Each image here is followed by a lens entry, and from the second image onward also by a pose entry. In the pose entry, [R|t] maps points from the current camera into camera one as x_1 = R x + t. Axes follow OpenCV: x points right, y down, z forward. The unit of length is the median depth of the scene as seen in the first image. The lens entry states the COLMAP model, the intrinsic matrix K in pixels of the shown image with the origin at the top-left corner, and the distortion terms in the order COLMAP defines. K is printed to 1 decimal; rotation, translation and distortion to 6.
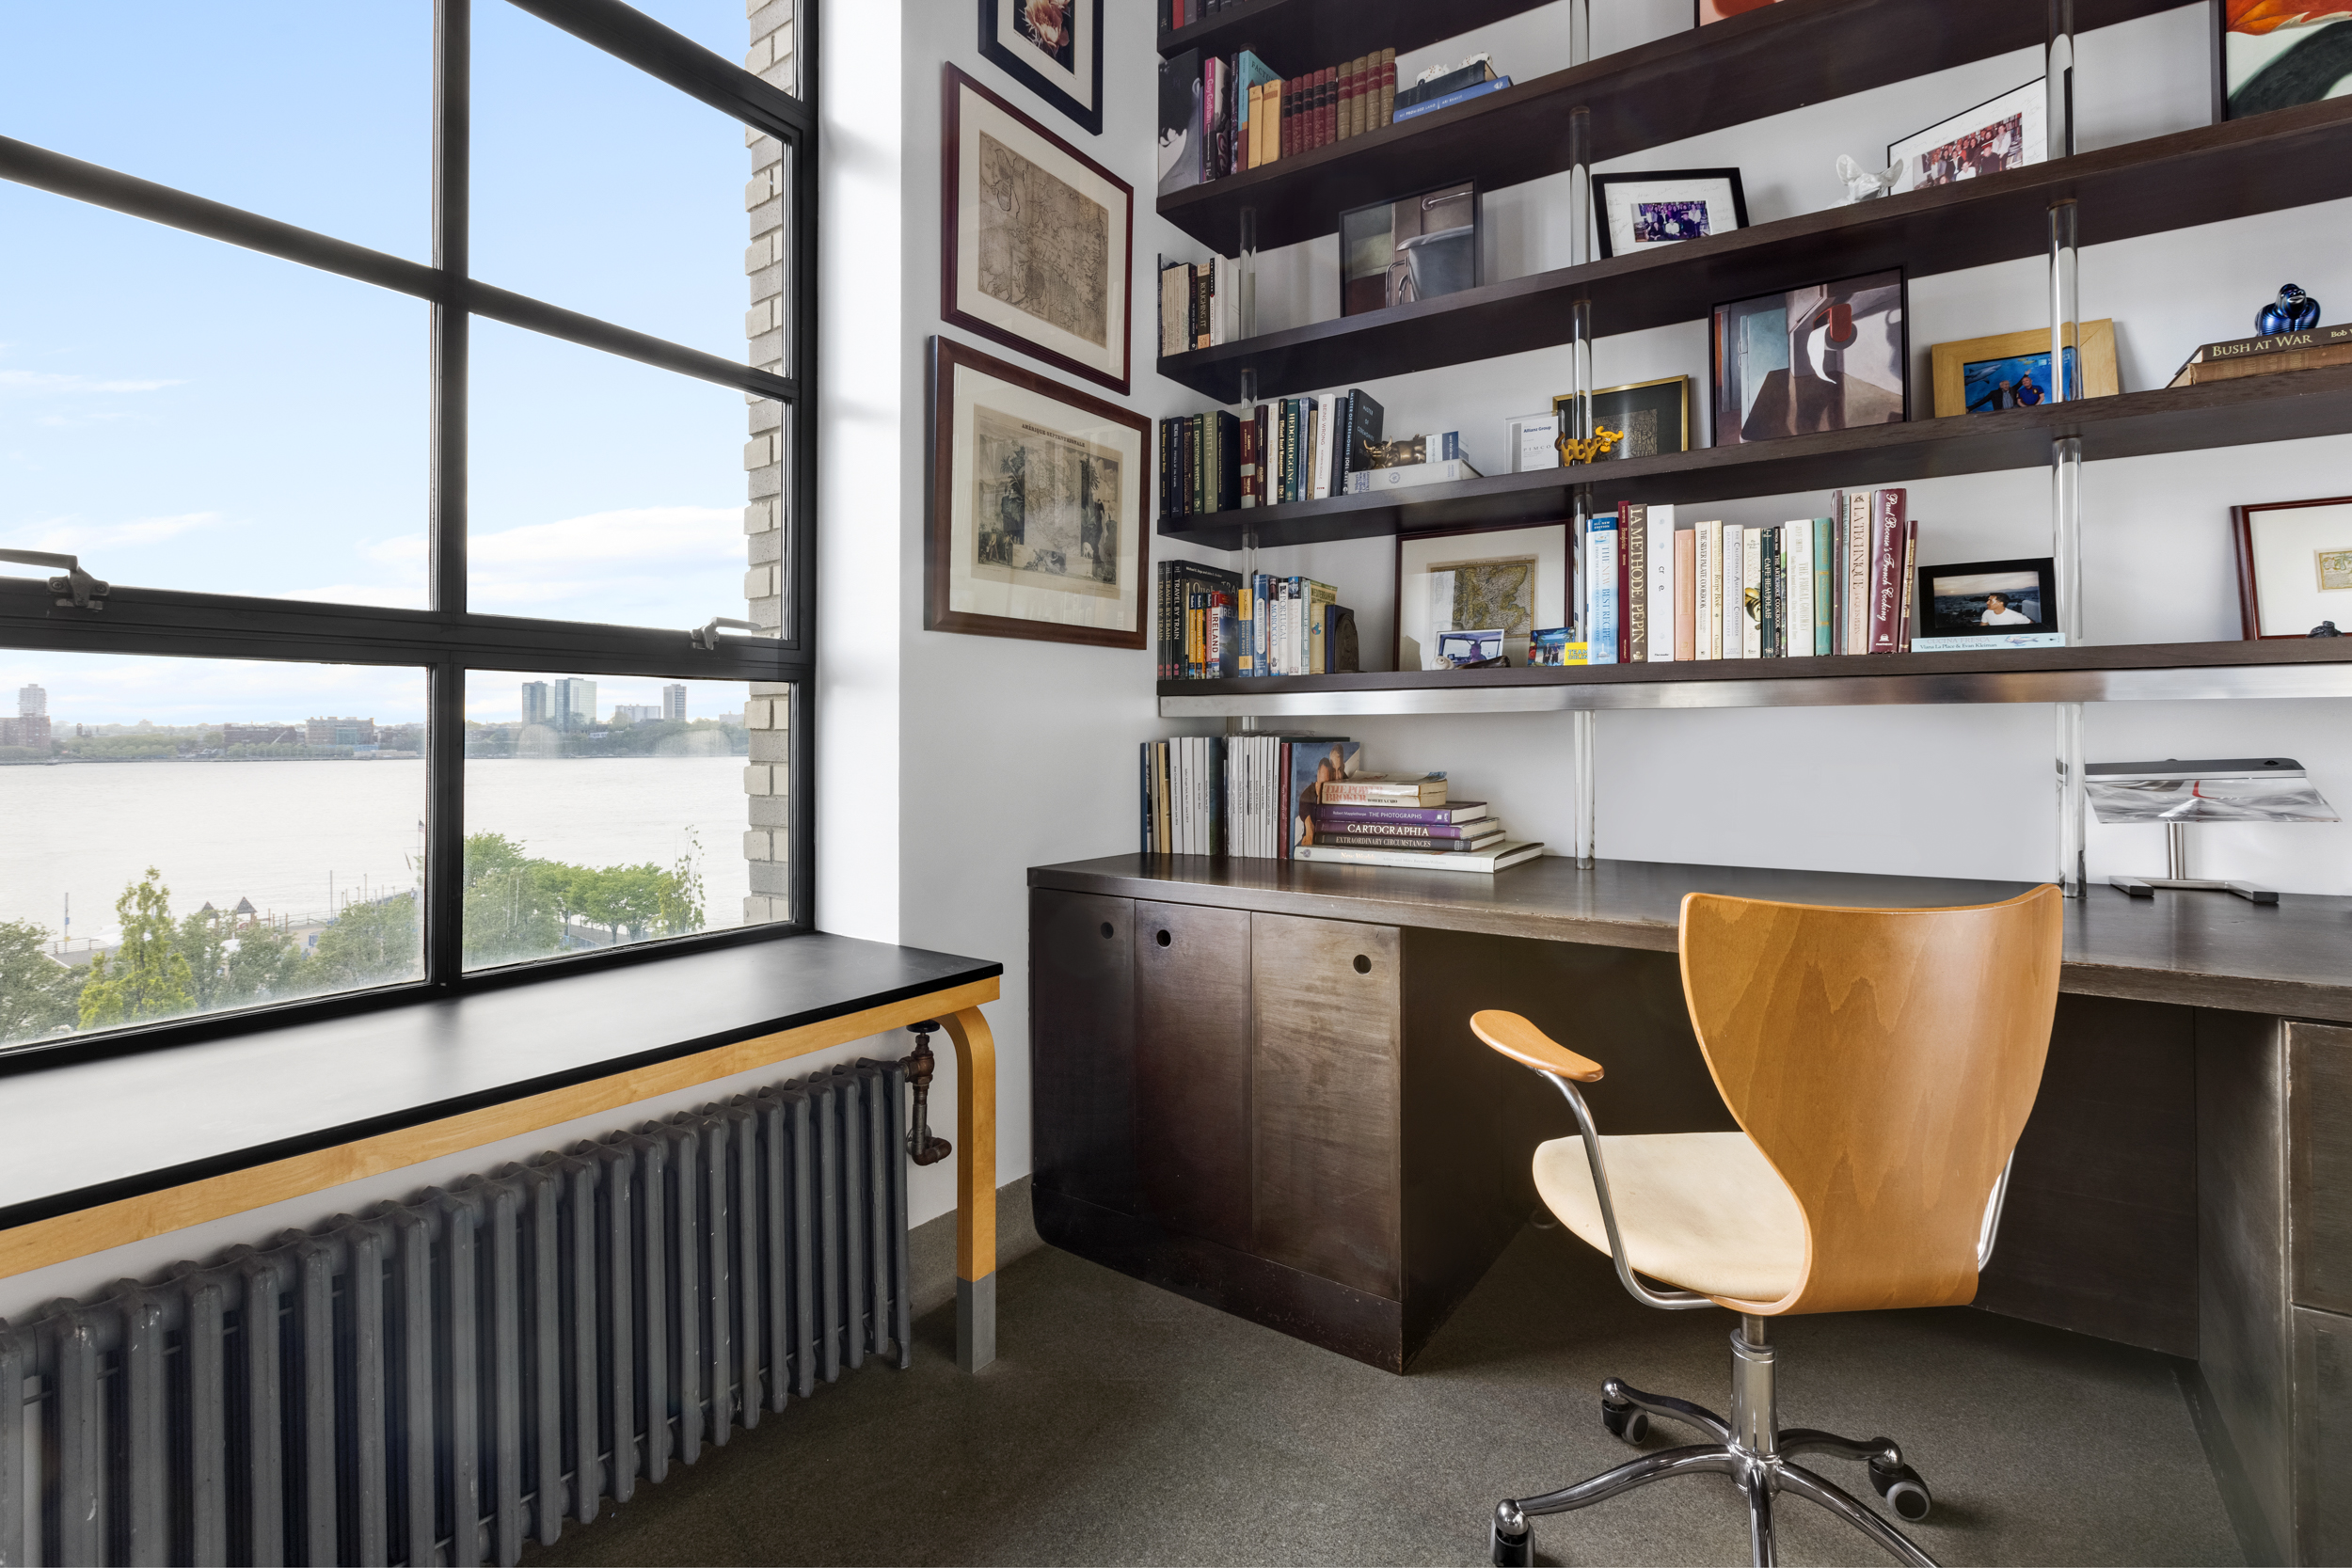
lens RADIAL K [[1106.6, 0, 1177.6], [0, 1106.6, 697.1], [0, 0, 1]] dist [0.000261, 0.000383]
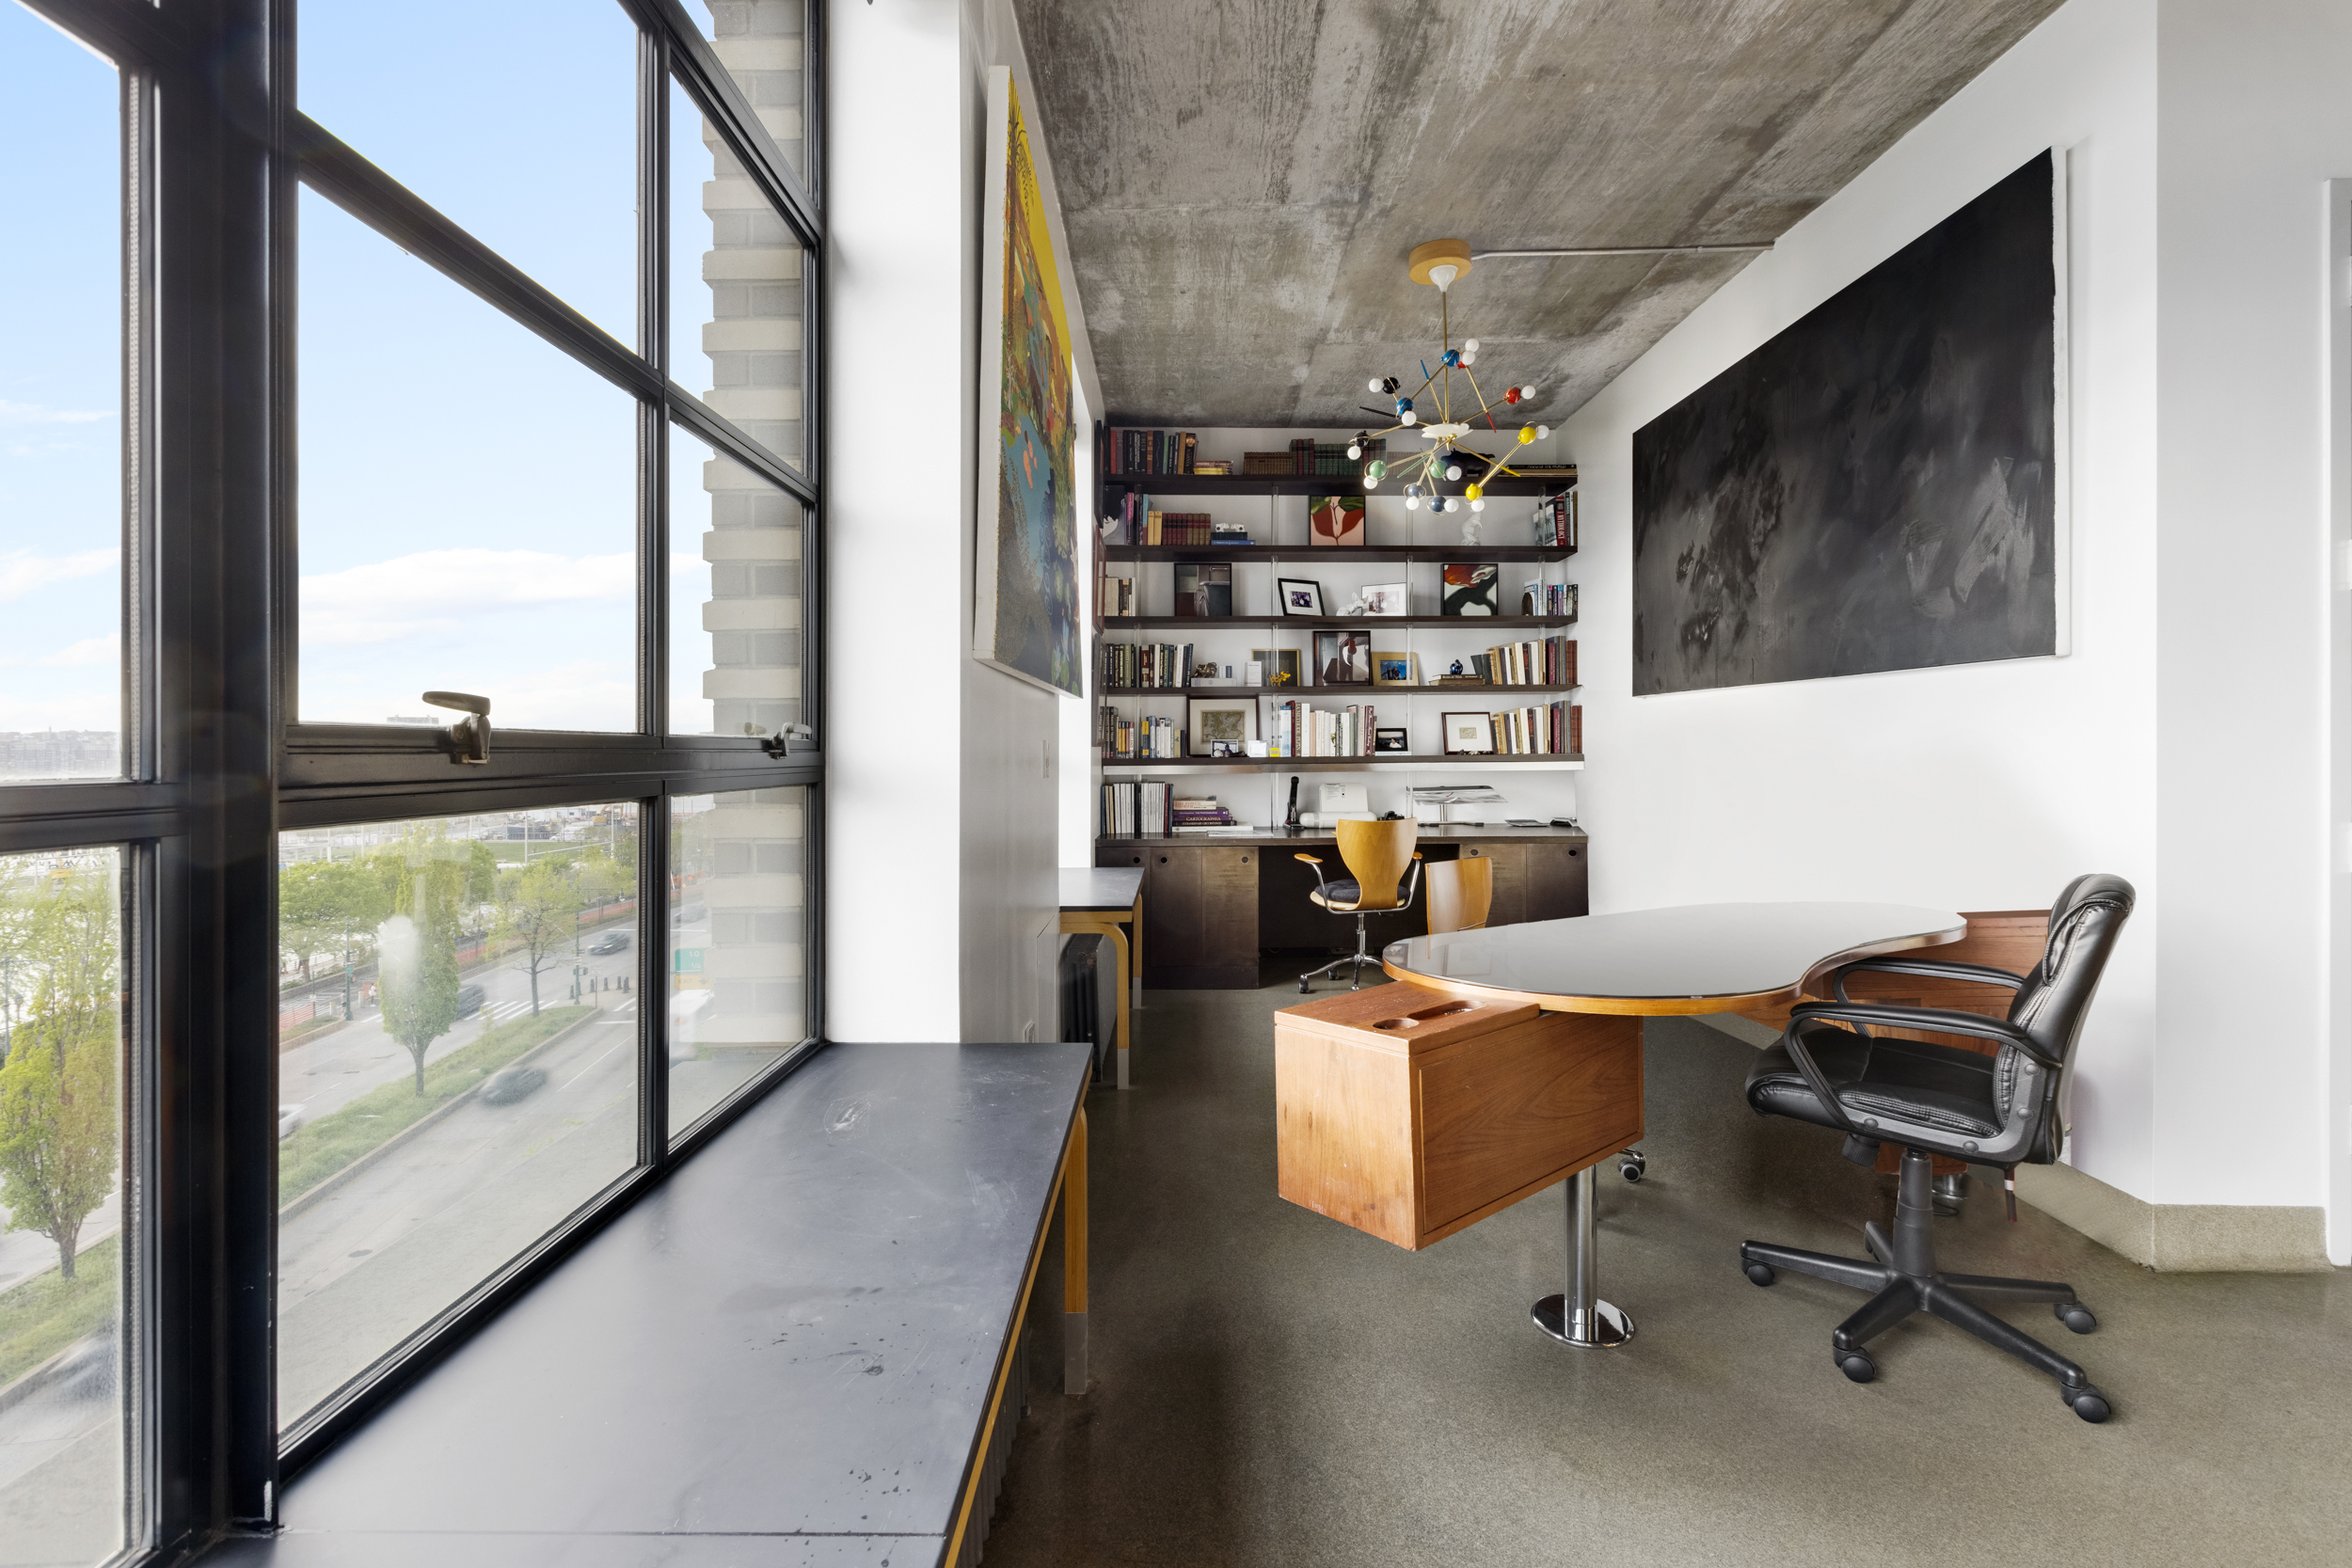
lens RADIAL K [[1106.6, 0, 1177.6], [0, 1106.6, 697.1], [0, 0, 1]] dist [0.000261, 0.000383]
pose [[0.826458, 0.022436, 0.562552, -1.503259], [-0.015953, 0.999738, -0.016436, -0.135992], [-0.562773, 0.004609, 0.826599, -1.247308]]
